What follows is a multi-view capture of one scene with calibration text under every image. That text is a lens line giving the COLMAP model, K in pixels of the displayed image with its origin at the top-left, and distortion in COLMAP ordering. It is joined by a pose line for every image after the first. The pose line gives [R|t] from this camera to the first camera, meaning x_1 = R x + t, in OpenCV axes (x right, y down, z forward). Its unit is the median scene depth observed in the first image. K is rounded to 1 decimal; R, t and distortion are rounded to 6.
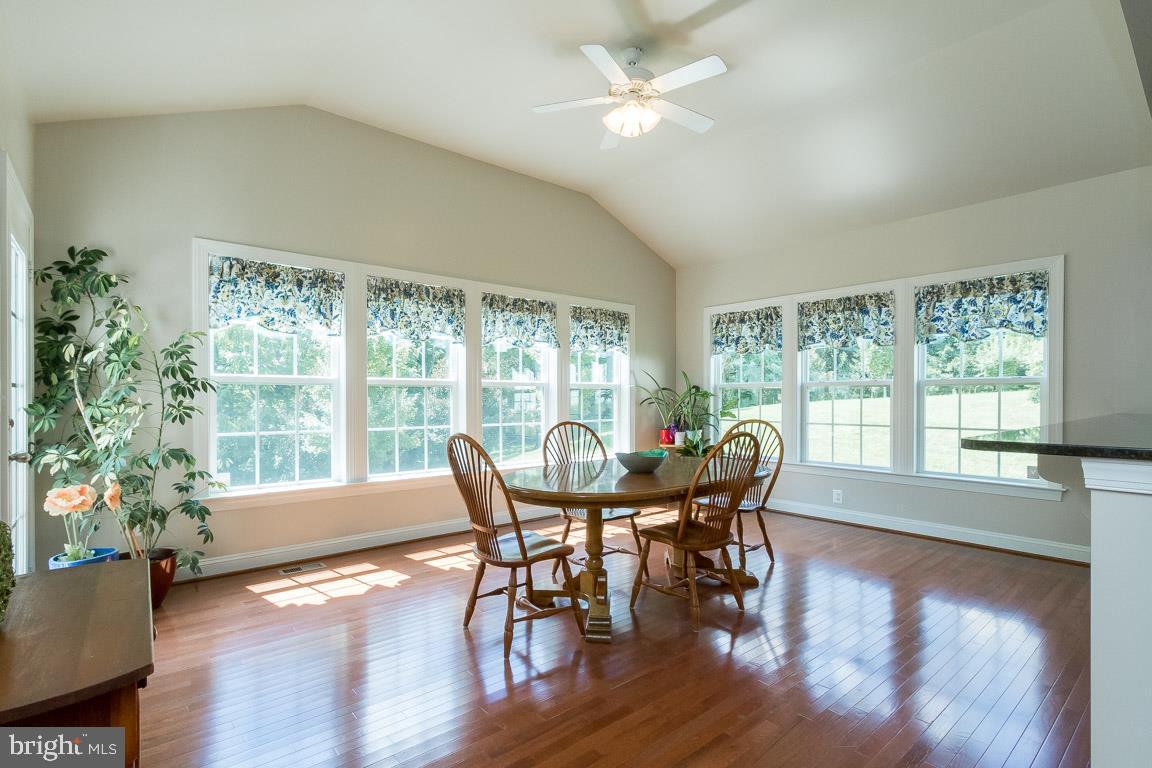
lens RADIAL K [[541.1, 0, 559.3], [0, 541.1, 400.6], [0, 0, 1]] dist [0.001992, -0.001874]
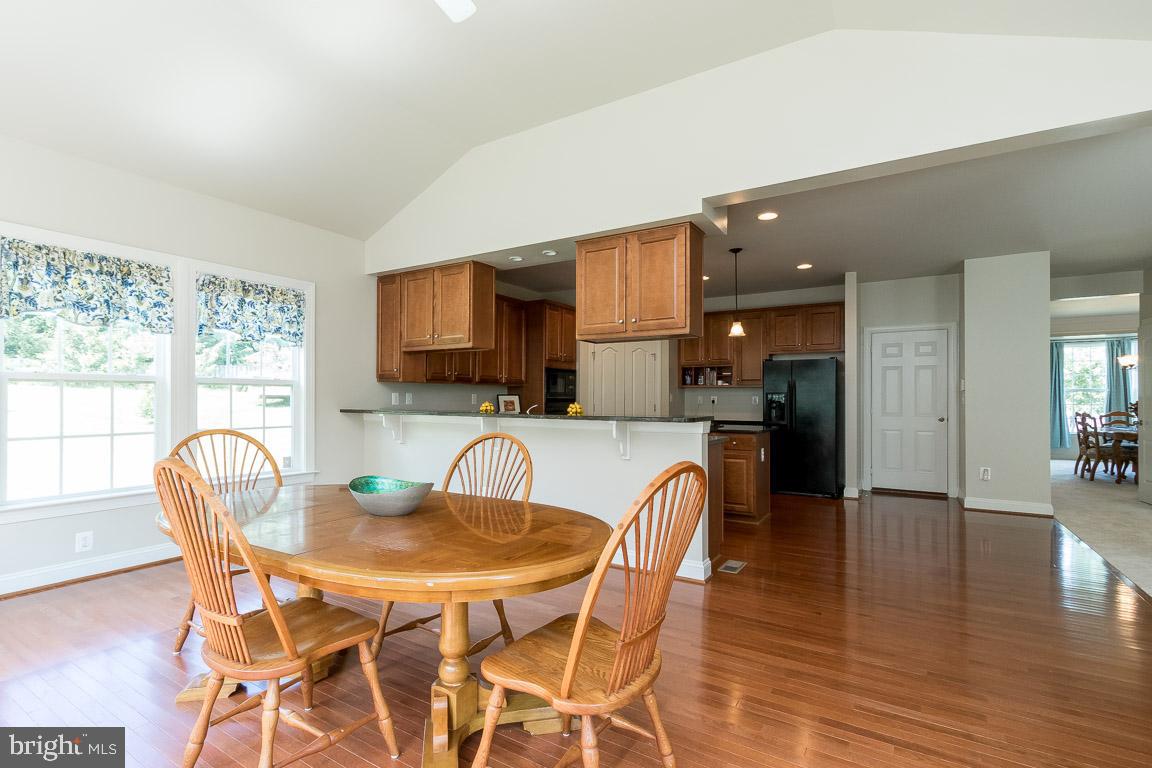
lens RADIAL K [[541.1, 0, 574.7], [0, 541.1, 392.4], [0, 0, 1]] dist [0.001992, -0.001874]
pose [[-0.332196, 0.008255, 0.943174, -0.378289], [0.002981, 0.999966, -0.007702, -0.004847], [-0.943206, 0.000253, -0.332209, 0.725920]]
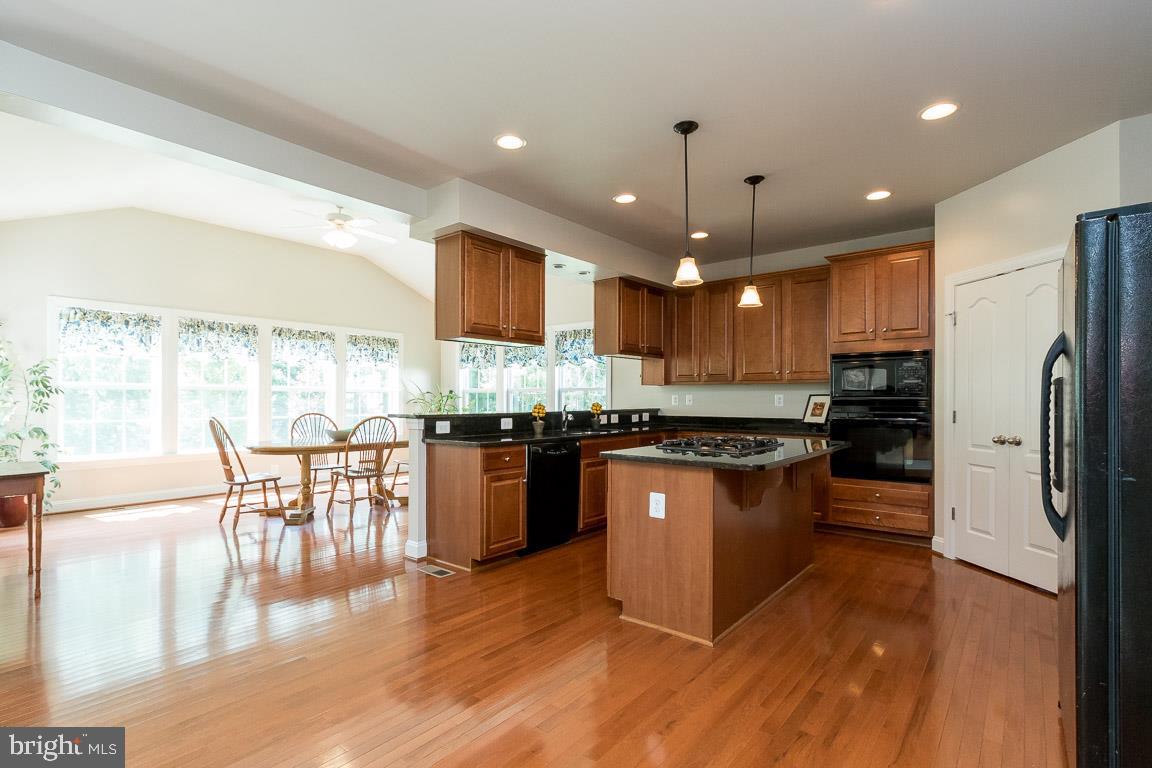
lens RADIAL K [[541.1, 0, 561.1], [0, 541.1, 394.6], [0, 0, 1]] dist [0.001992, -0.001874]
pose [[0.981494, 0.003091, 0.191470, 0.367305], [-0.000401, 0.999901, -0.014085, 0.005238], [-0.191495, 0.013748, 0.981397, -0.622774]]
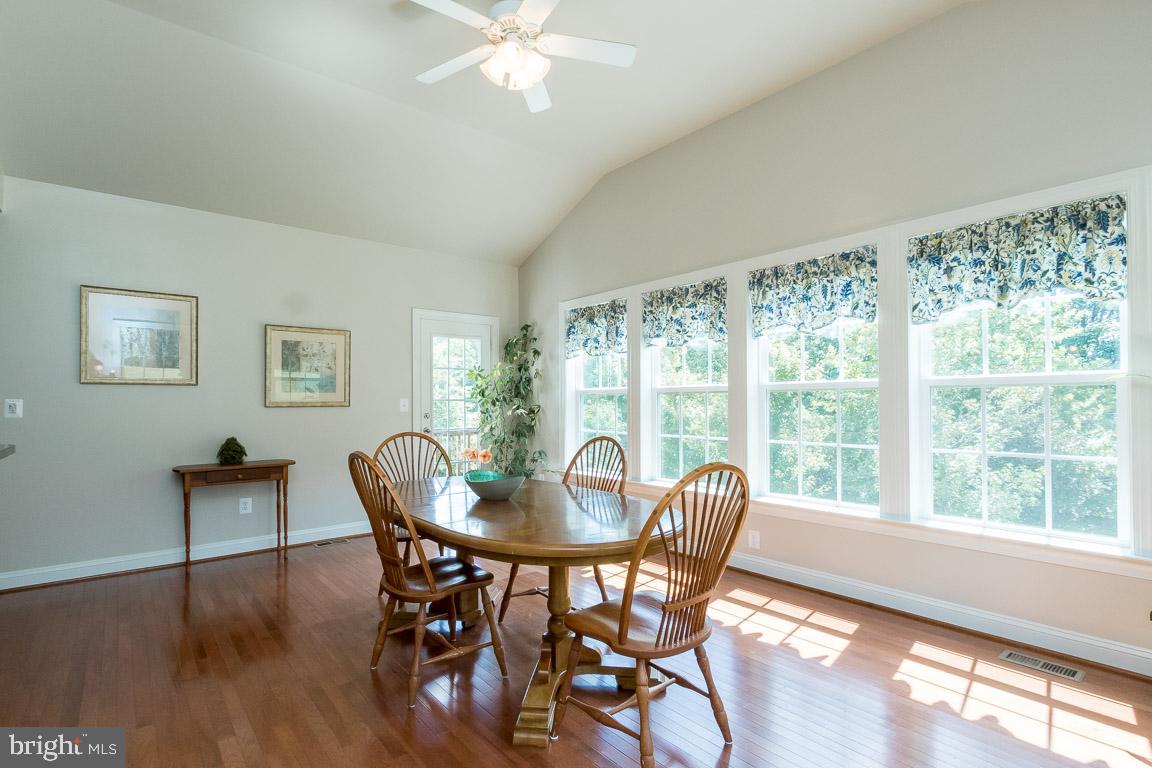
lens RADIAL K [[541.1, 0, 632.4], [0, 541.1, 339.0], [0, 0, 1]] dist [0.001992, -0.001874]
pose [[0.068303, -0.125883, -0.989691, 0.623715], [-0.015779, 0.991747, -0.127233, -0.007678], [0.997540, 0.024306, 0.065753, 0.844236]]
